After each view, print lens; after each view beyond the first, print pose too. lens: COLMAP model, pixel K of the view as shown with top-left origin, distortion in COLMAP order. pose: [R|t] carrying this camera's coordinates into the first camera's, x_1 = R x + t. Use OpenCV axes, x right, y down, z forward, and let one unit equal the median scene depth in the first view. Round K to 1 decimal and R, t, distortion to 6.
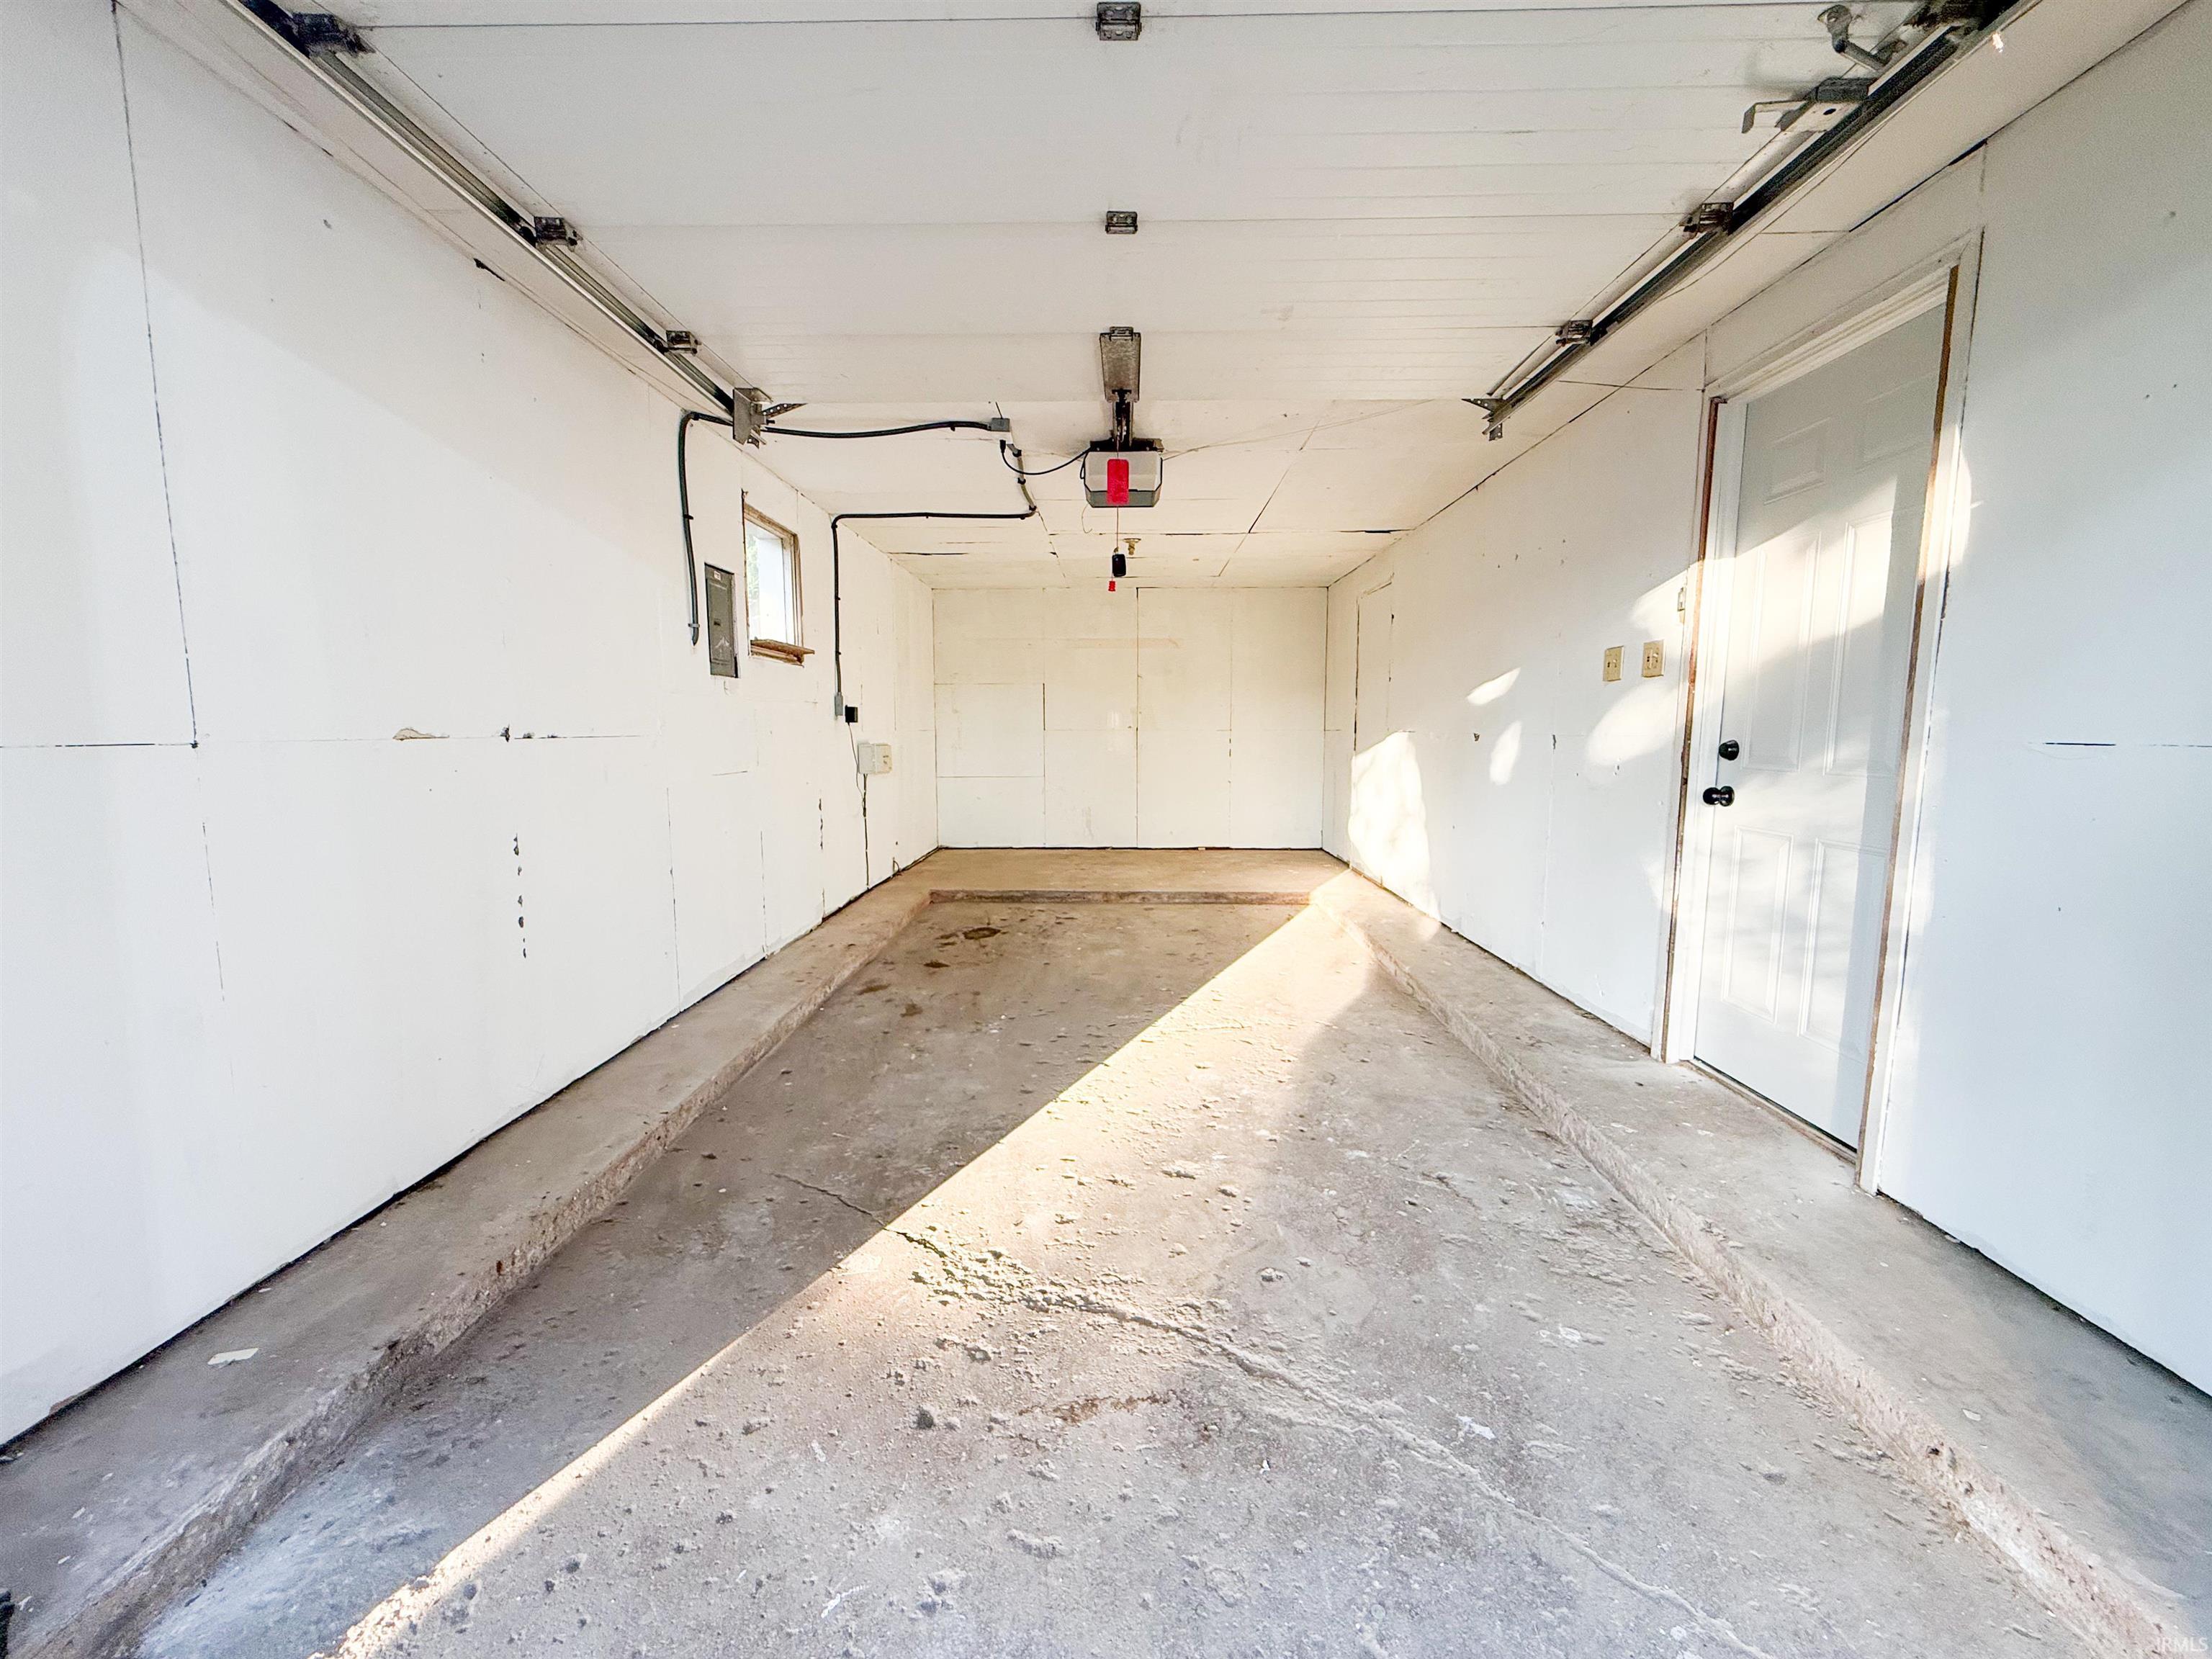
lens RADIAL K [[887.0, 0, 1108.4], [0, 887.0, 833.4], [0, 0, 1]] dist [-0.001498, 0.001018]
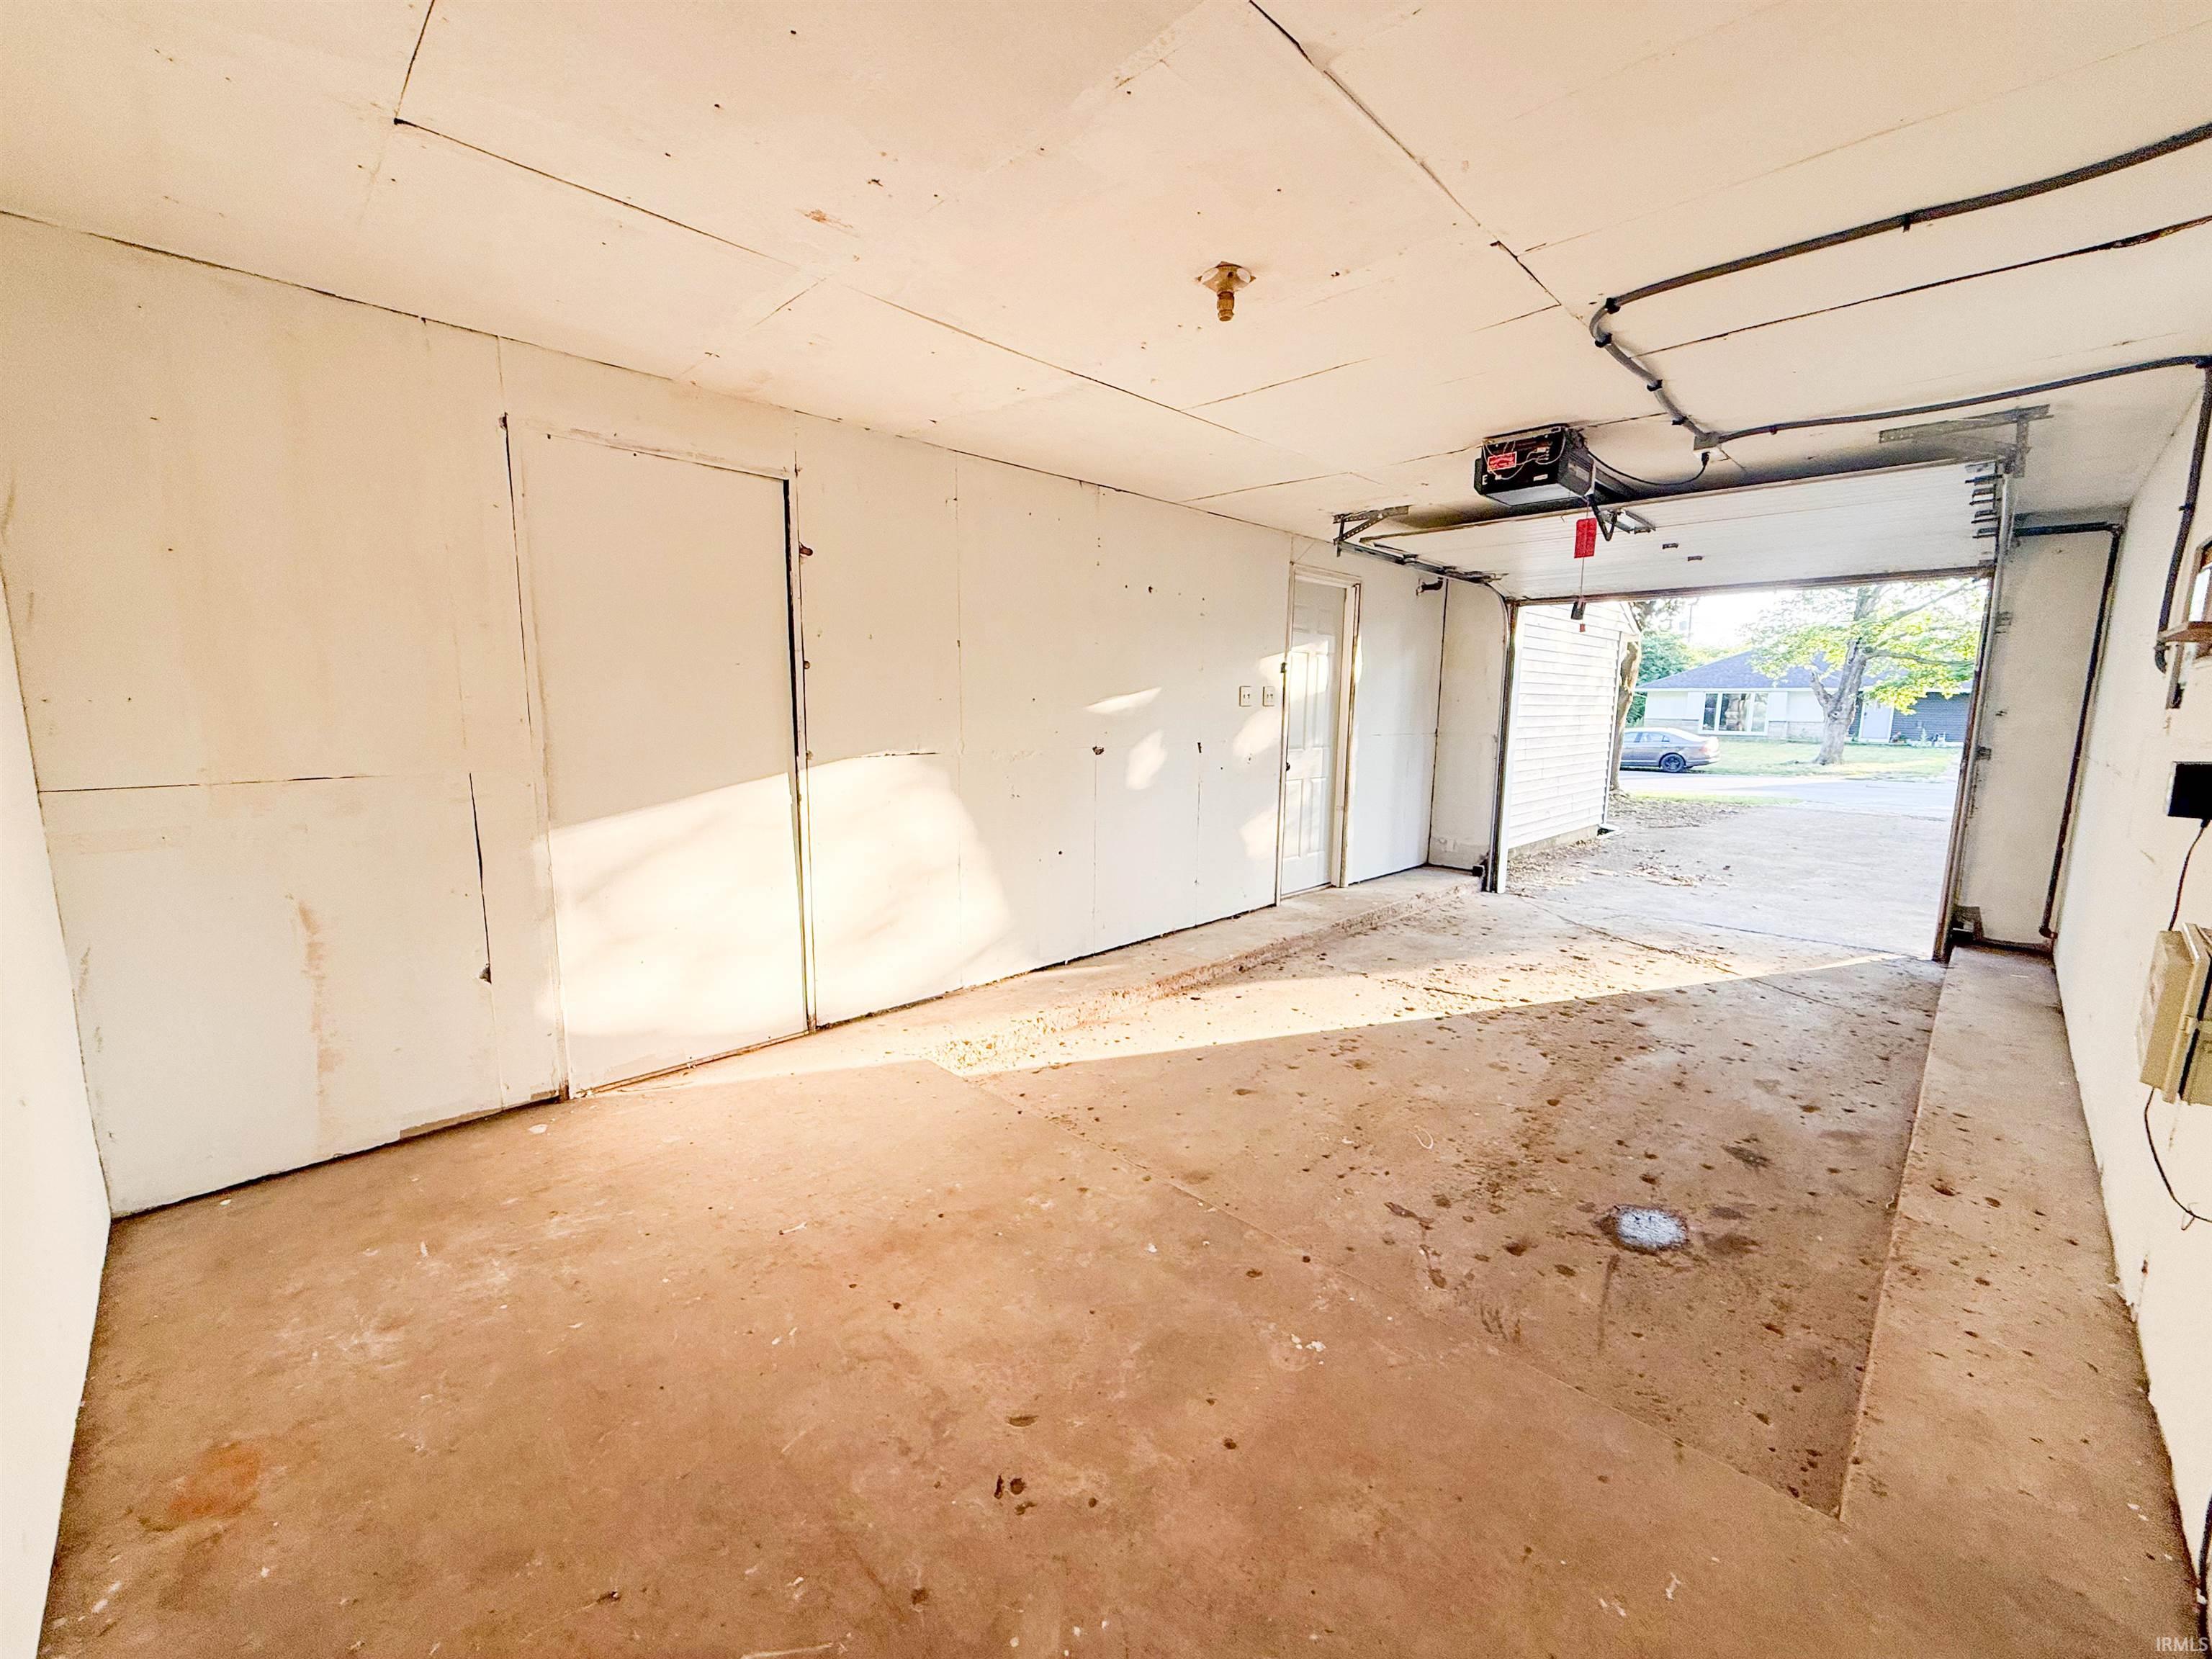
lens RADIAL K [[887.0, 0, 1108.4], [0, 887.0, 831.6], [0, 0, 1]] dist [-0.001498, 0.001018]
pose [[-0.723970, -0.106276, 0.681595, -0.299721], [0.067671, 0.972355, 0.223489, -0.262679], [-0.686504, 0.207923, -0.696764, 1.877853]]
